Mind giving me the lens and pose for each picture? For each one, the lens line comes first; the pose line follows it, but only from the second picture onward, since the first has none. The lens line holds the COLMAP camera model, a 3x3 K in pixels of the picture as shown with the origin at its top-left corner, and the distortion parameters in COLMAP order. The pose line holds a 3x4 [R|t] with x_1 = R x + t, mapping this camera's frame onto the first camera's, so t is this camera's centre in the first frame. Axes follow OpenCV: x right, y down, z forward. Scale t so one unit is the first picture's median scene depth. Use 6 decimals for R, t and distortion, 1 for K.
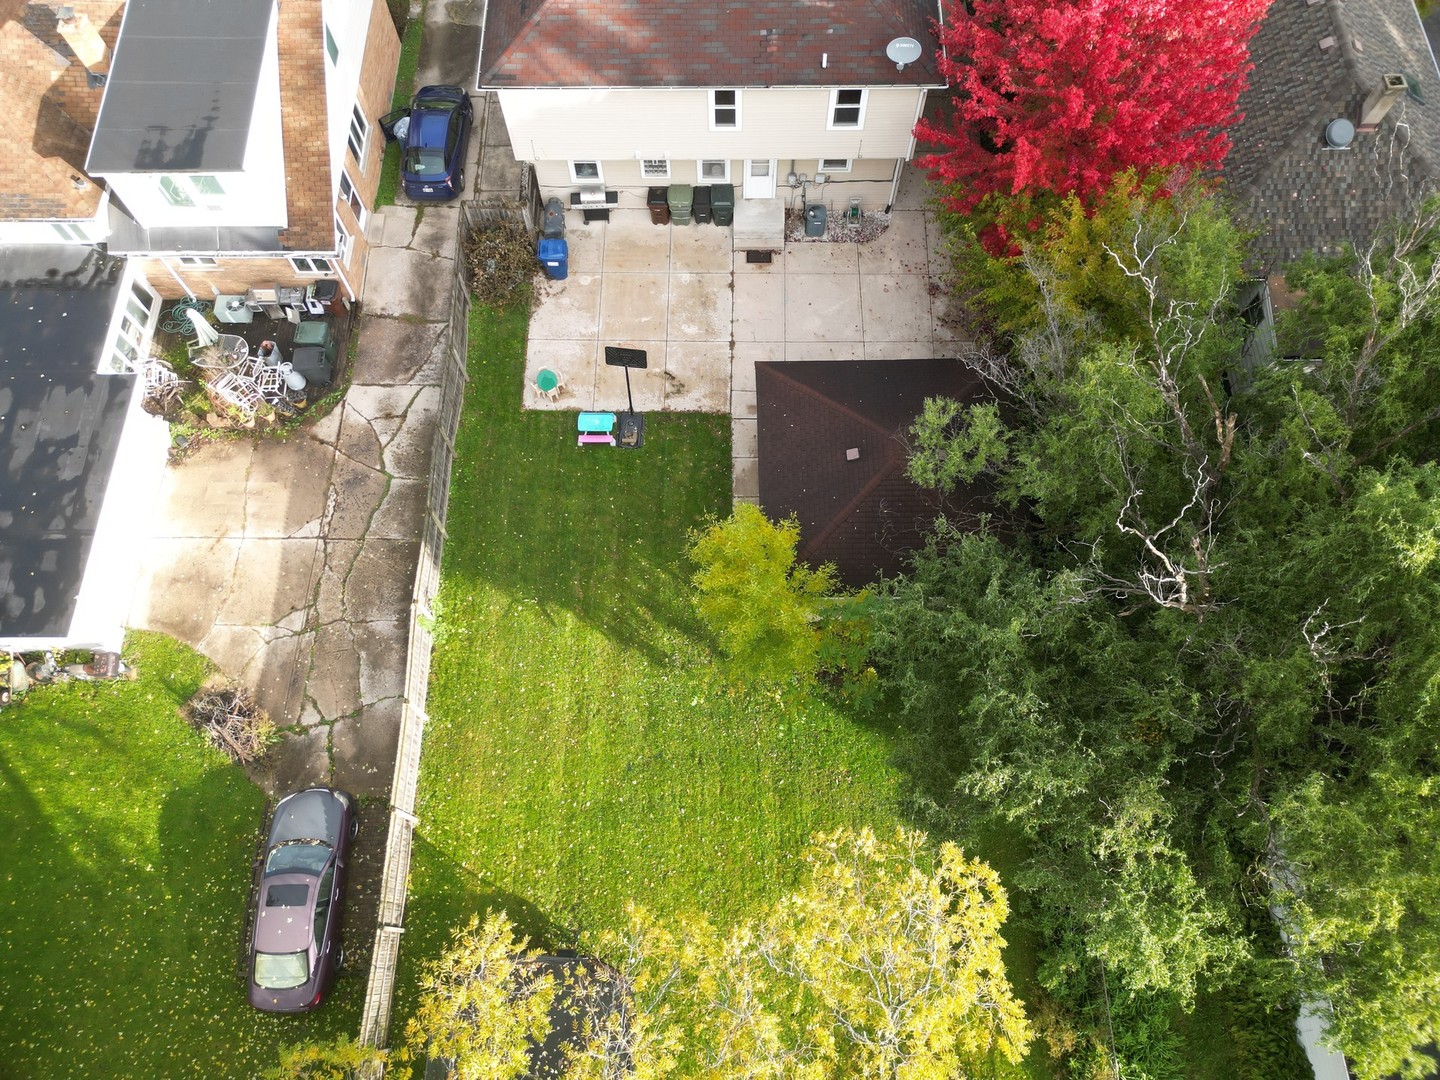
lens RADIAL K [[1014.8, 0, 722.7], [0, 1014.8, 545.9], [0, 0, 1]] dist [0.040161, -0.020784]
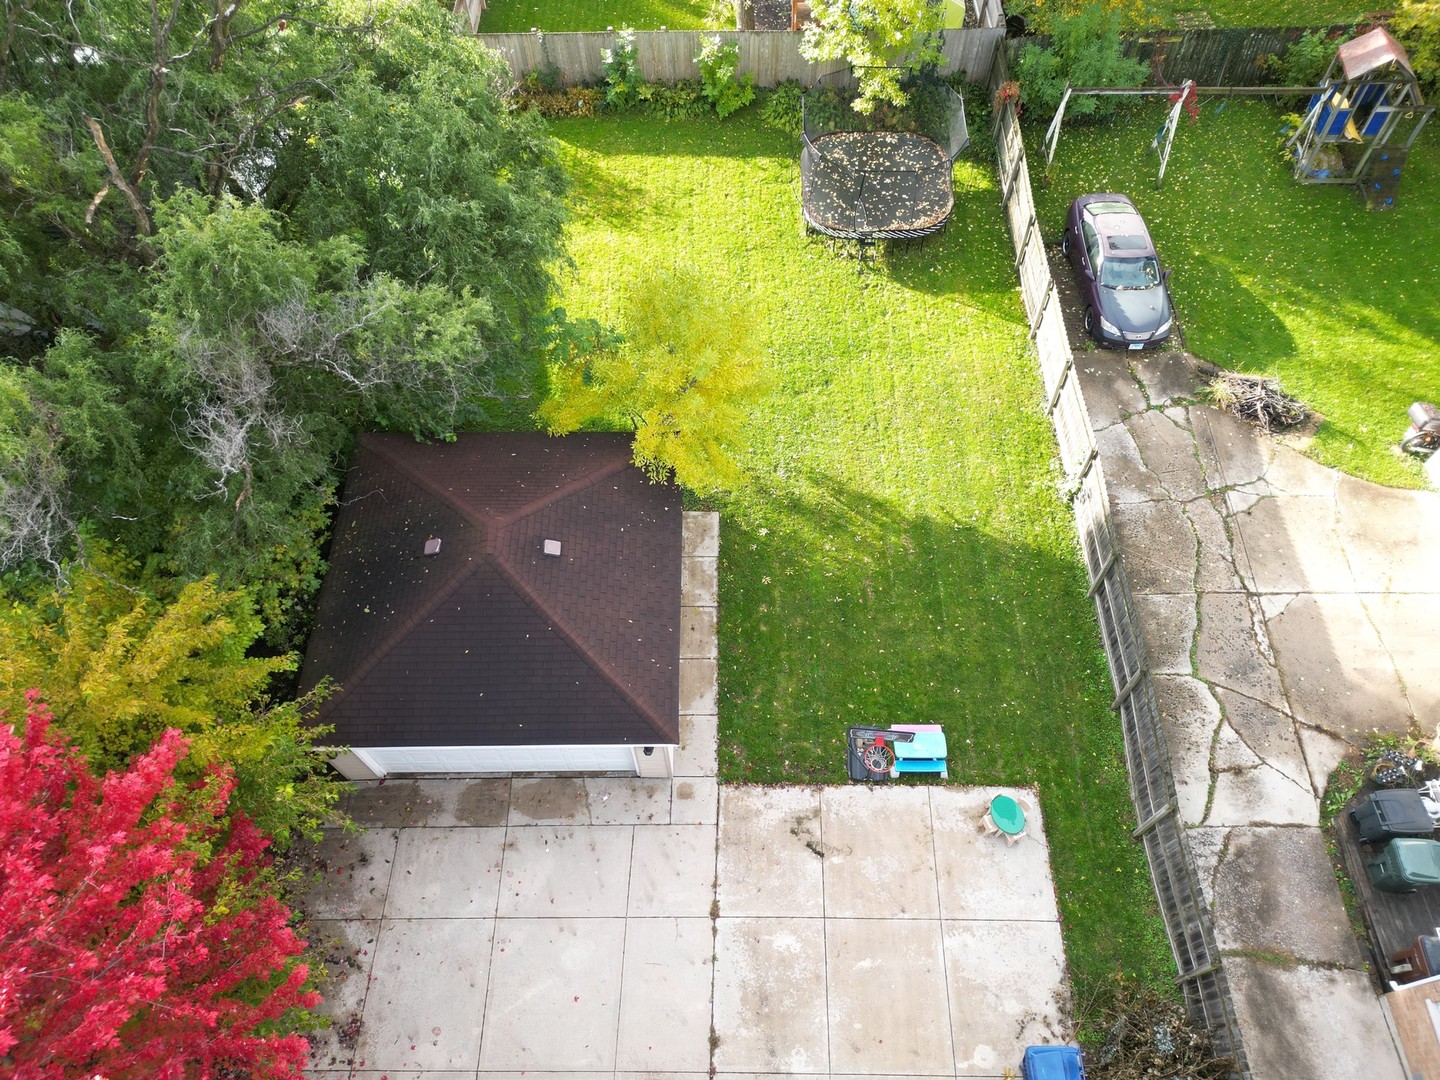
lens RADIAL K [[1014.8, 0, 720.6], [0, 1014.8, 541.1], [0, 0, 1]] dist [0.040161, -0.020784]
pose [[-0.999810, 0.003569, 0.019169, -0.006724], [0.013611, -0.576153, 0.817229, -0.594610], [0.013961, 0.817334, 0.575995, 0.496449]]
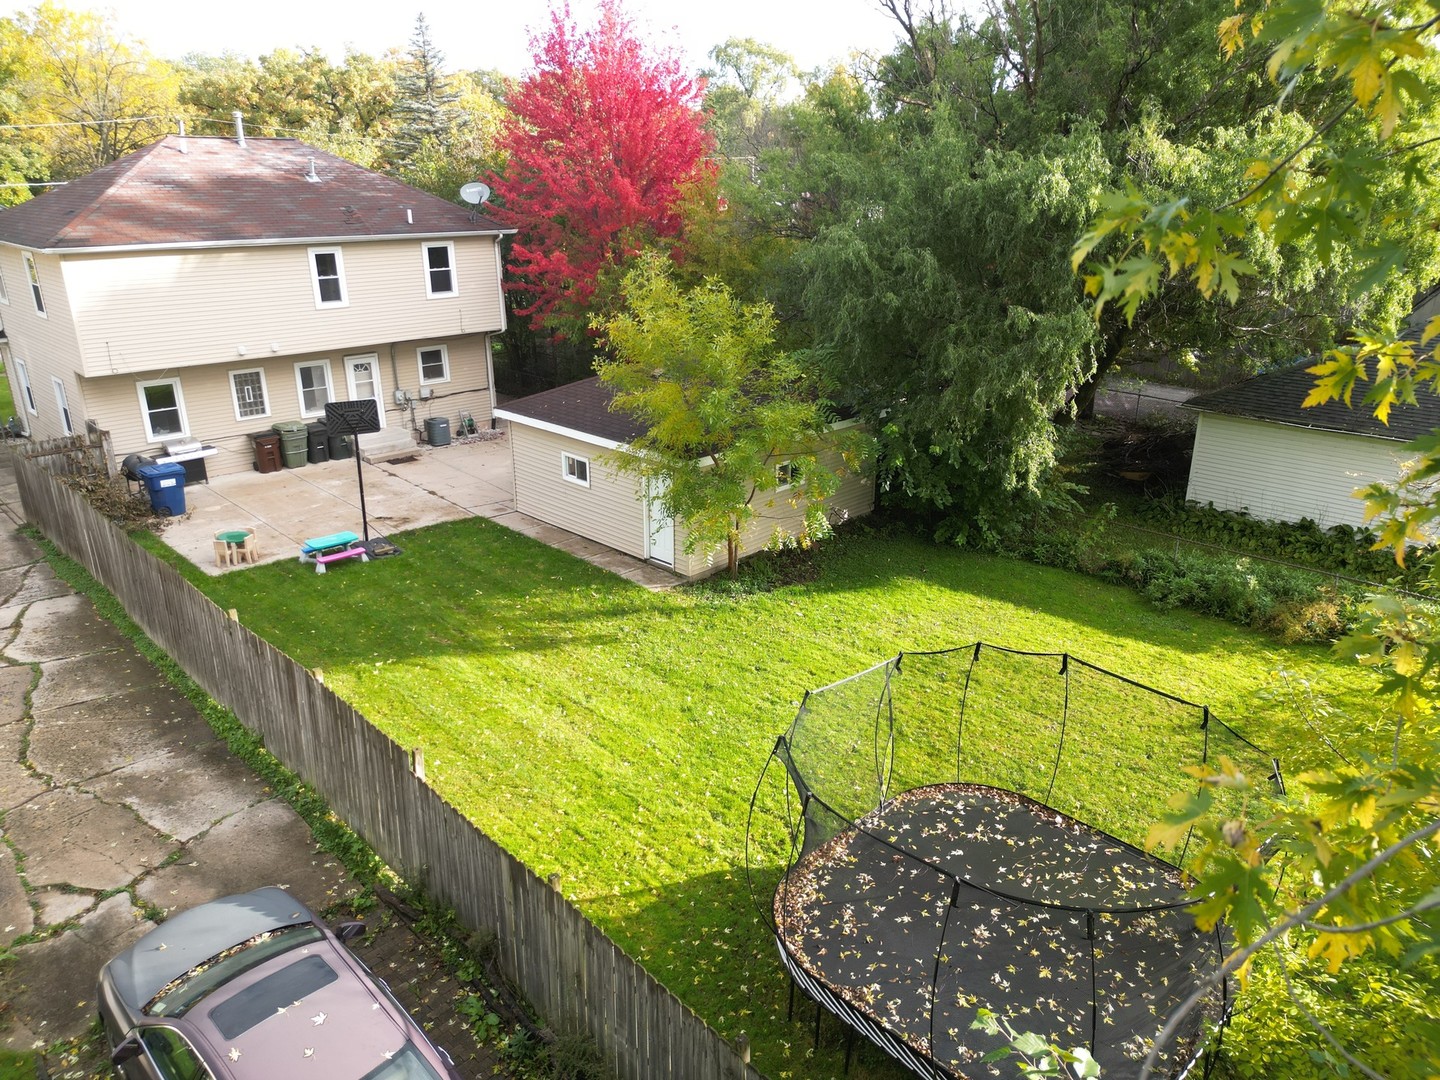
lens RADIAL K [[1014.8, 0, 725.0], [0, 1014.8, 531.2], [0, 0, 1]] dist [0.040161, -0.020784]
pose [[0.714202, -0.231025, 0.660714, -0.408340], [0.642774, 0.590118, -0.488470, 0.418737], [-0.277050, 0.773556, 0.569961, 0.491551]]
